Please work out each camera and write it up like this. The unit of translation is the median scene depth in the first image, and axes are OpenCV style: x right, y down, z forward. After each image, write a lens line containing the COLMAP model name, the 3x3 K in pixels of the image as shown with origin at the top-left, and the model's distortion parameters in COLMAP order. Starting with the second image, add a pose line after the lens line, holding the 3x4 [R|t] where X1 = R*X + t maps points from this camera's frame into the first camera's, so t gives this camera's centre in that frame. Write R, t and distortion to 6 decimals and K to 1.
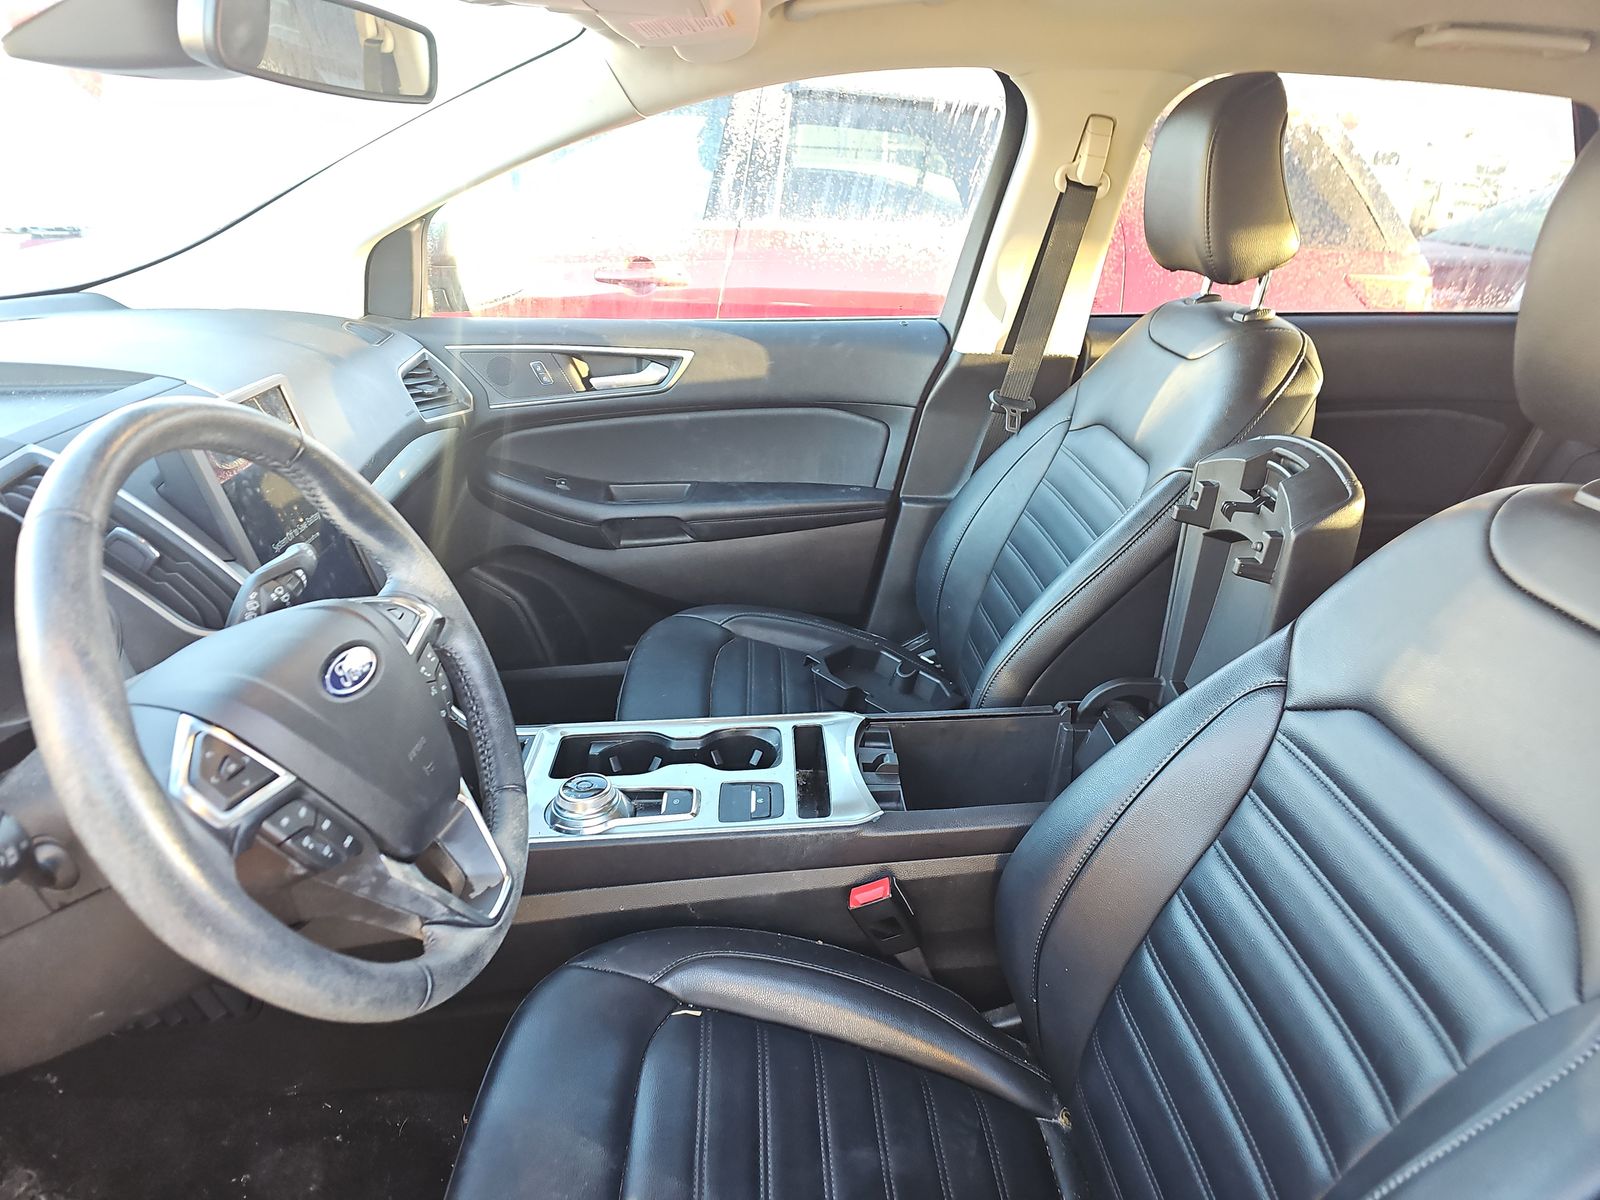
lens RADIAL K [[1068.4, 0, 846.1], [0, 1068.4, 593.7], [0, 0, 1]] dist [0.043554, -0.054676]
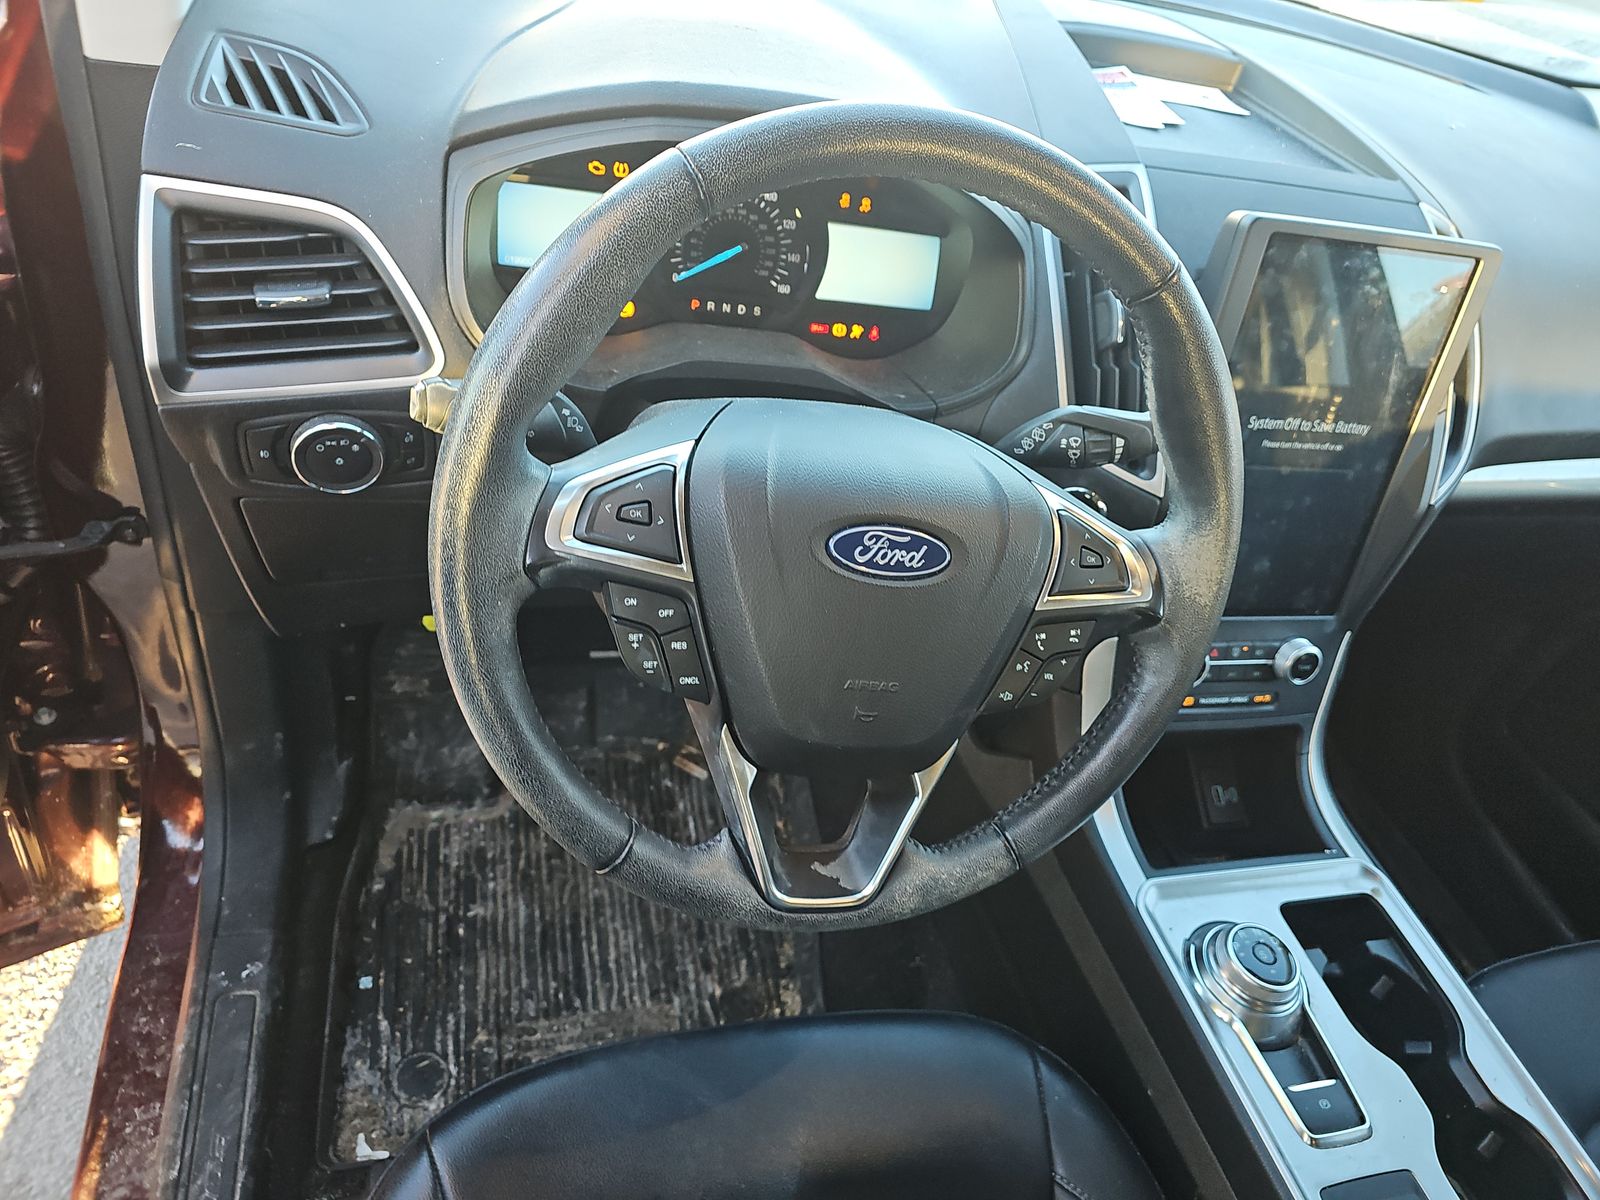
lens RADIAL K [[1068.4, 0, 846.1], [0, 1068.4, 593.7], [0, 0, 1]] dist [0.043554, -0.054676]
pose [[0.162132, 0.662987, -0.730863, 0.054590], [-0.556236, 0.673180, 0.487268, -0.152919], [0.815055, 0.327530, 0.477921, 0.391534]]
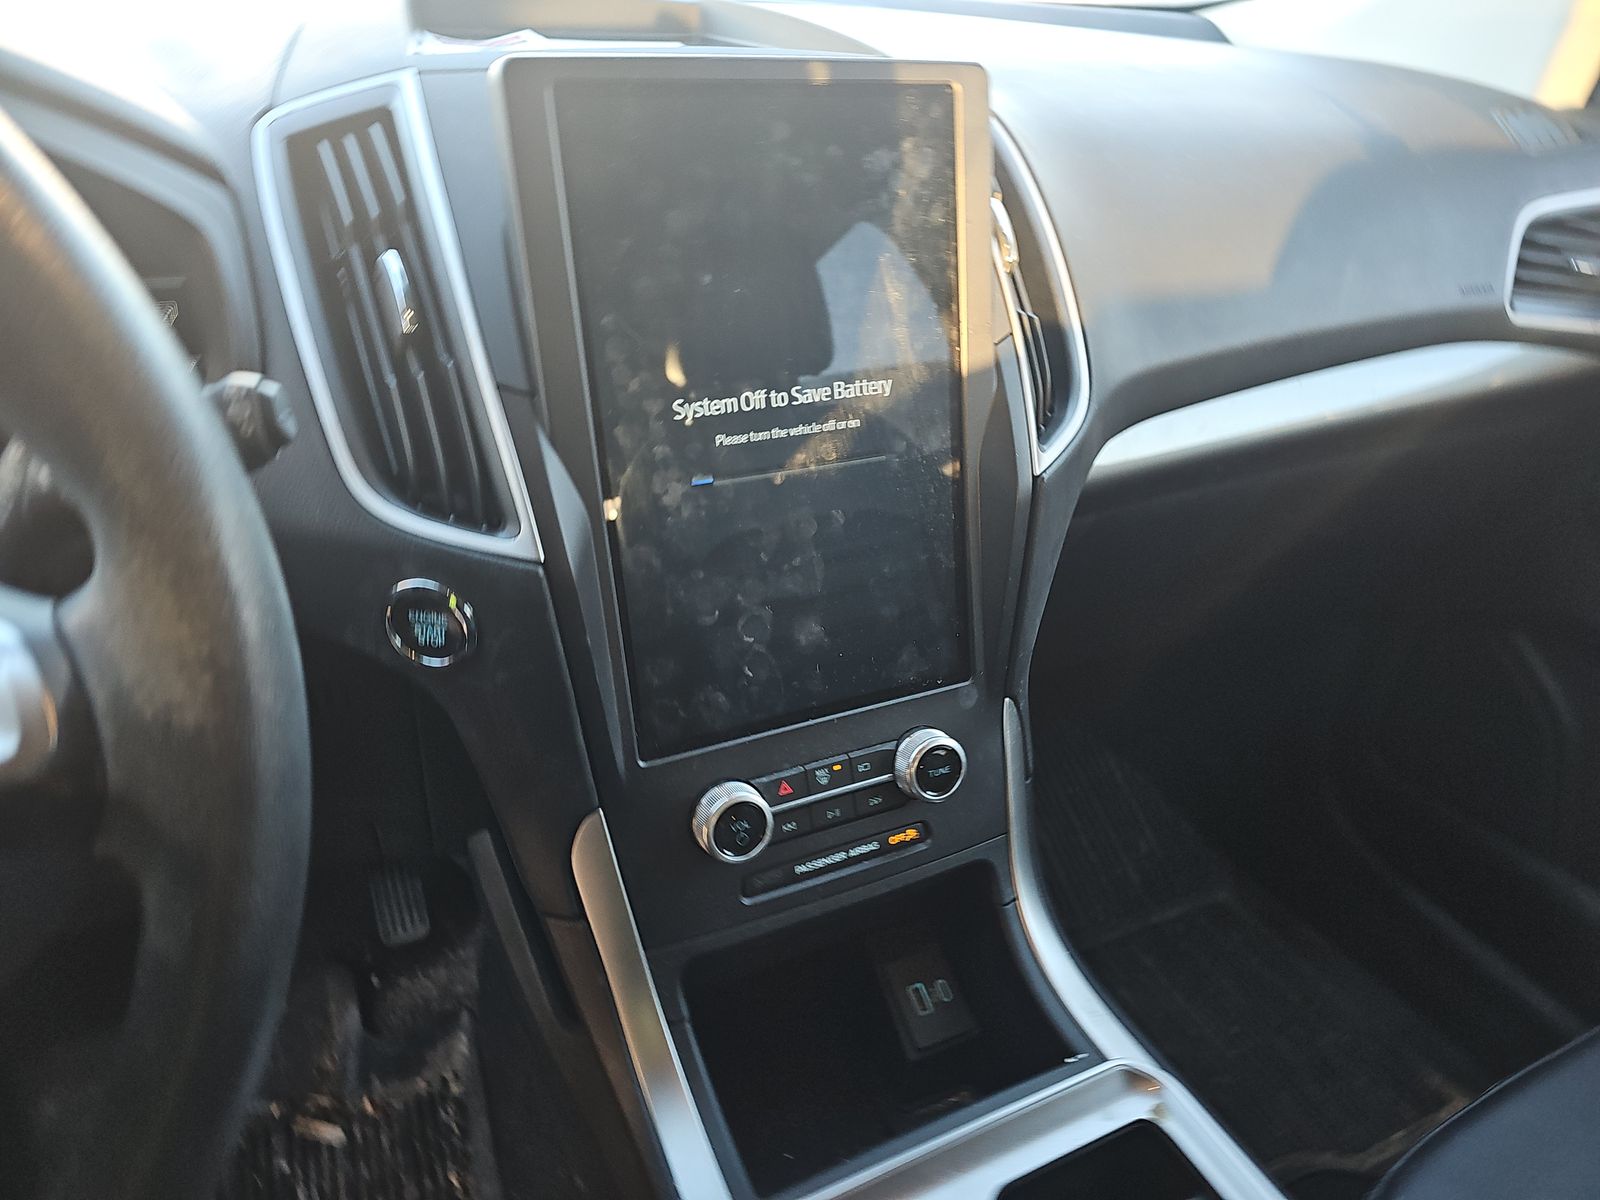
lens RADIAL K [[1068.4, 0, 846.1], [0, 1068.4, 593.7], [0, 0, 1]] dist [0.043554, -0.054676]
pose [[0.345595, 0.457064, -0.819546, -0.074784], [-0.369974, 0.868981, 0.328620, -0.136833], [0.862371, 0.189642, 0.469417, 0.759582]]
